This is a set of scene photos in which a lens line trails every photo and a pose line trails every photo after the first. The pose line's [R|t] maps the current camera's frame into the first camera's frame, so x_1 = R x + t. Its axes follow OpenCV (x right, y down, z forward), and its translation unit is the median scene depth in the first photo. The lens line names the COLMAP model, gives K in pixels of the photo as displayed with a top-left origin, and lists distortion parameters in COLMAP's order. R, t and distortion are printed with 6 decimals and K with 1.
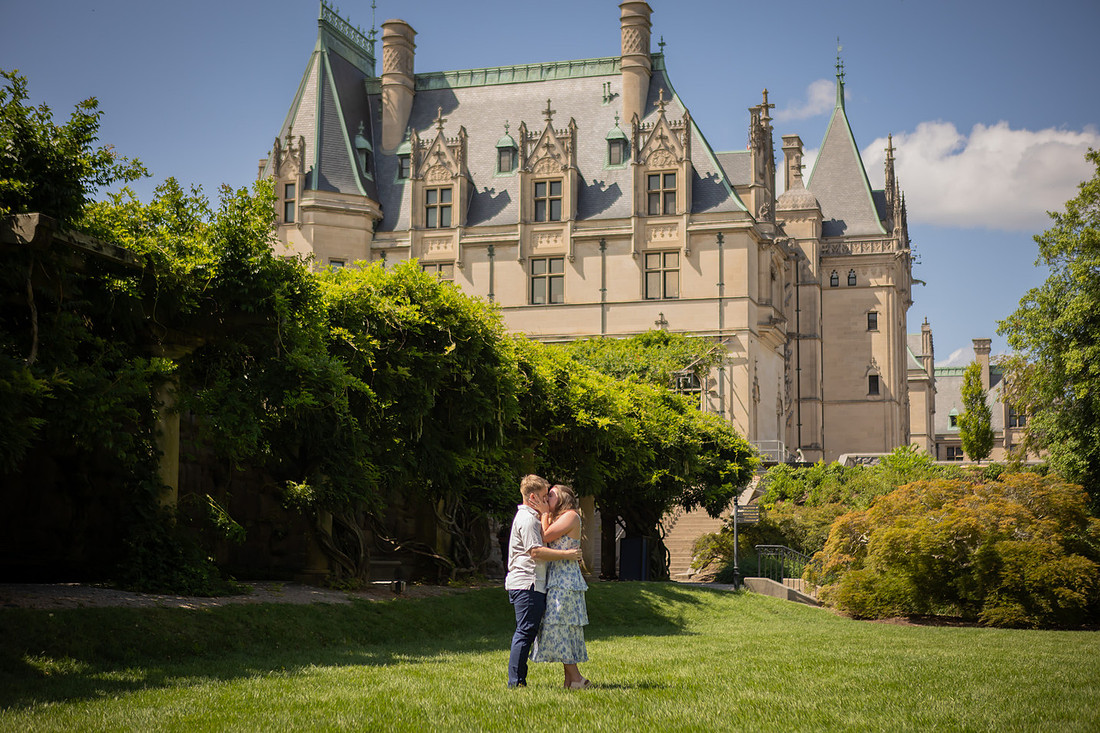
lens RADIAL K [[1704.7, 0, 545.8], [0, 1704.7, 363.0], [0, 0, 1]] dist [0.049589, 0.004292]
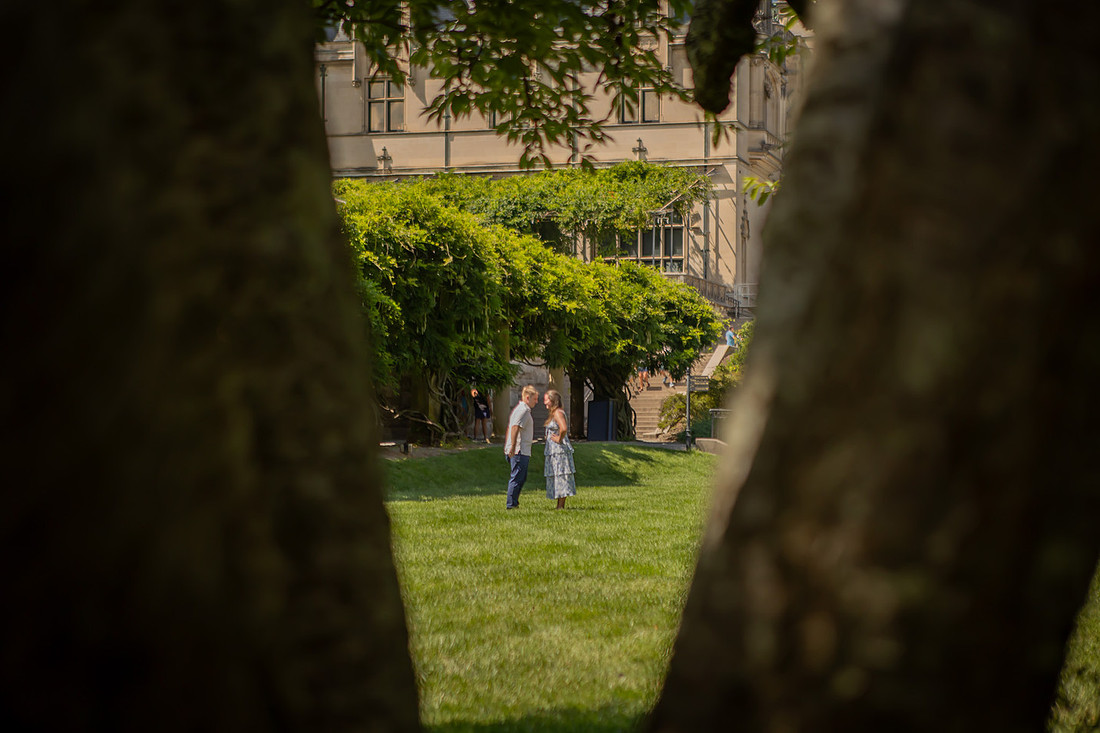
lens RADIAL K [[2227.7, 0, 524.4], [0, 2227.7, 372.1], [0, 0, 1]] dist [0.191577, 0.046308]
pose [[0.999944, -0.002193, 0.010365, -0.010212], [0.001157, 0.995096, 0.098909, -0.052444], [-0.010531, -0.098891, 0.995042, -0.377585]]
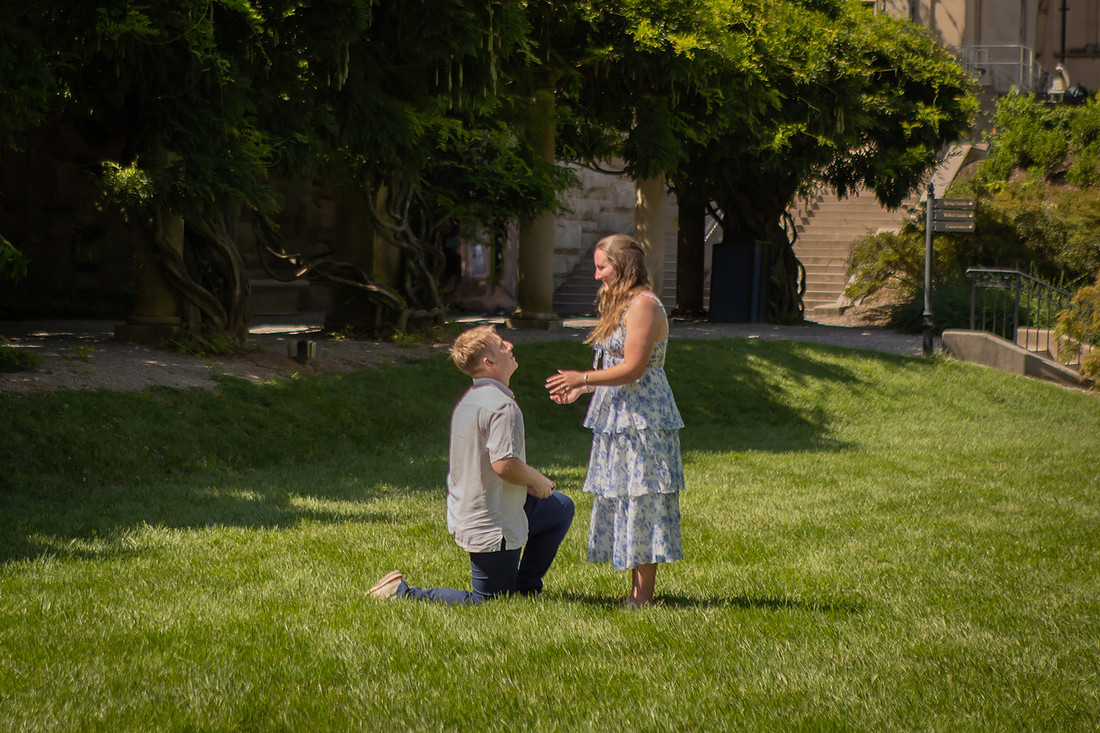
lens RADIAL K [[3164.2, 0, 368.5], [0, 3164.2, 190.4], [0, 0, 1]] dist [0.219418, -0.152357]
pose [[0.997644, 0.018169, -0.066150, 0.000927], [-0.011466, 0.994888, 0.100330, -0.014069], [0.067635, -0.099336, 0.992753, -0.005322]]
